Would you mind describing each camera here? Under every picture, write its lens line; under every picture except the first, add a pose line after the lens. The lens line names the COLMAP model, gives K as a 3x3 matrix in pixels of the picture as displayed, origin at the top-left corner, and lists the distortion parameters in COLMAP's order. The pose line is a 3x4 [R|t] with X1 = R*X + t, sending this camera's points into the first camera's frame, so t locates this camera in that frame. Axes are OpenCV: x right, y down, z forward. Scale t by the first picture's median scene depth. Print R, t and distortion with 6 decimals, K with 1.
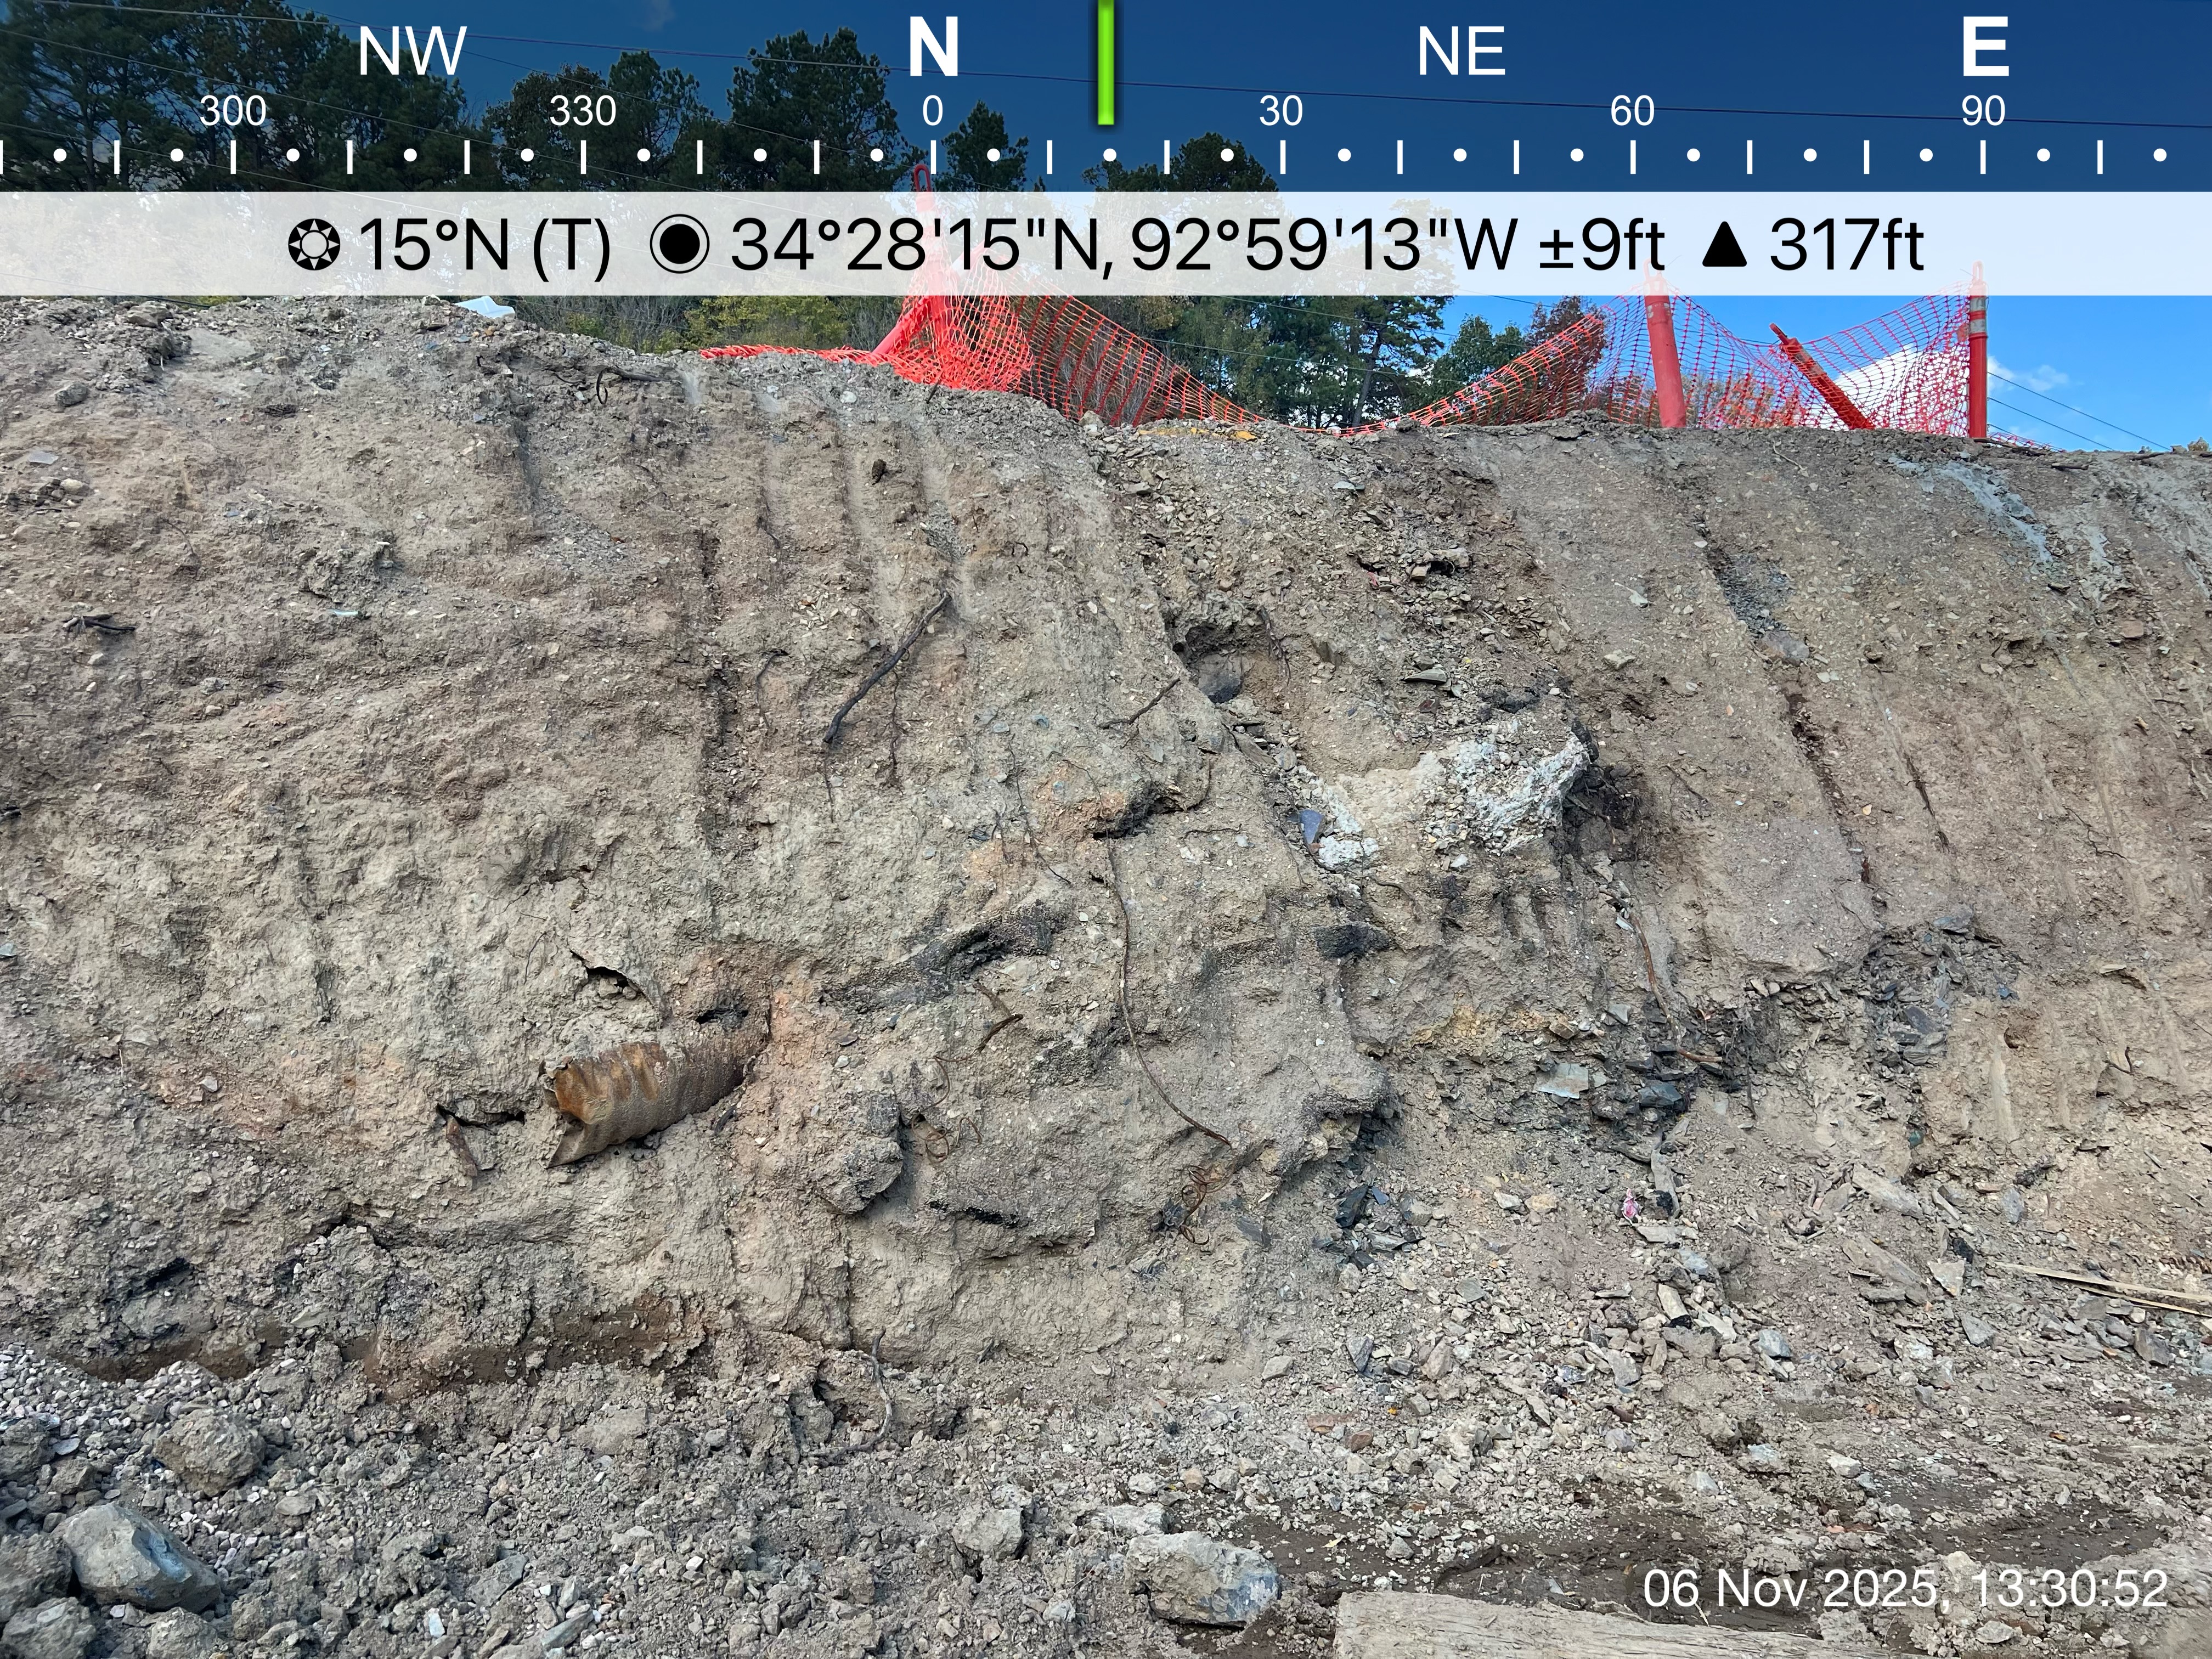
lens RADIAL K [[1676.7, 0, 1106.0], [0, 1676.7, 829.5], [0, 0, 1]] dist [-0.001574, 0.002198]
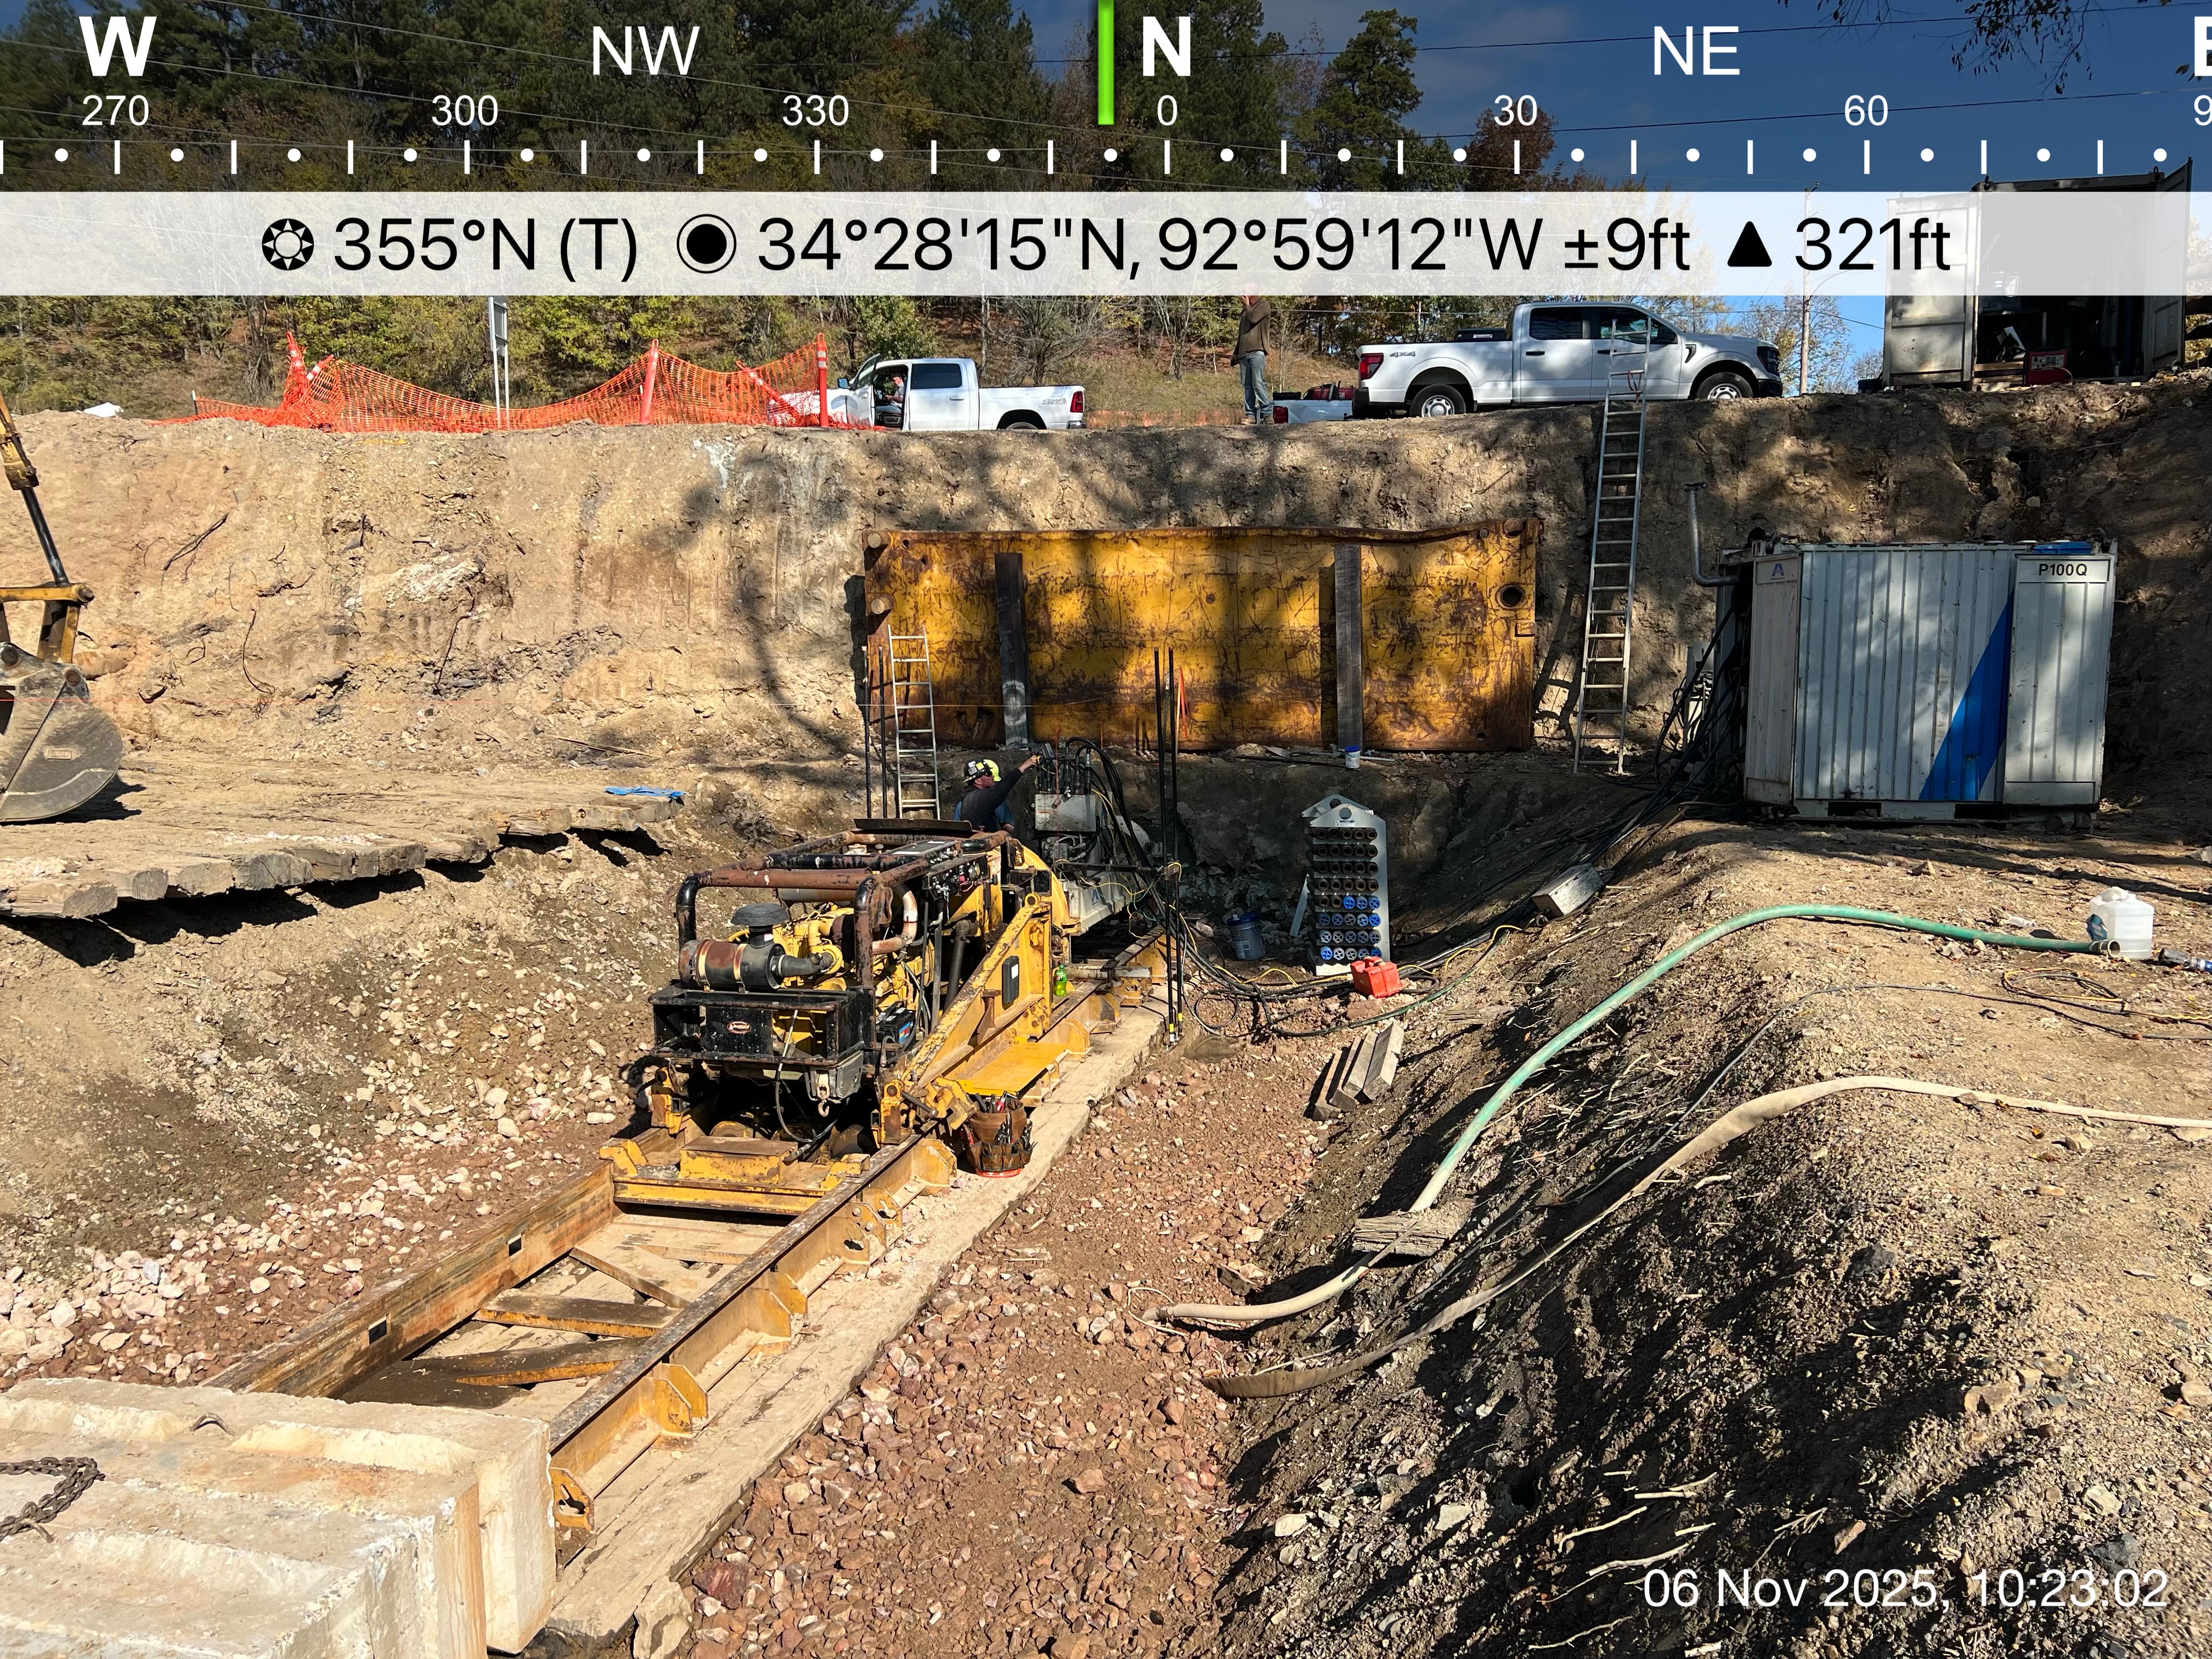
lens RADIAL K [[1676.7, 0, 1106.0], [0, 1676.7, 829.5], [0, 0, 1]] dist [-0.001574, 0.002198]
pose [[1.000000, 0.000148, -0.000144, -0.111409], [-0.000148, 1.000000, 0.000001, -0.000315], [0.000144, -0.000001, 1.000000, 0.000662]]
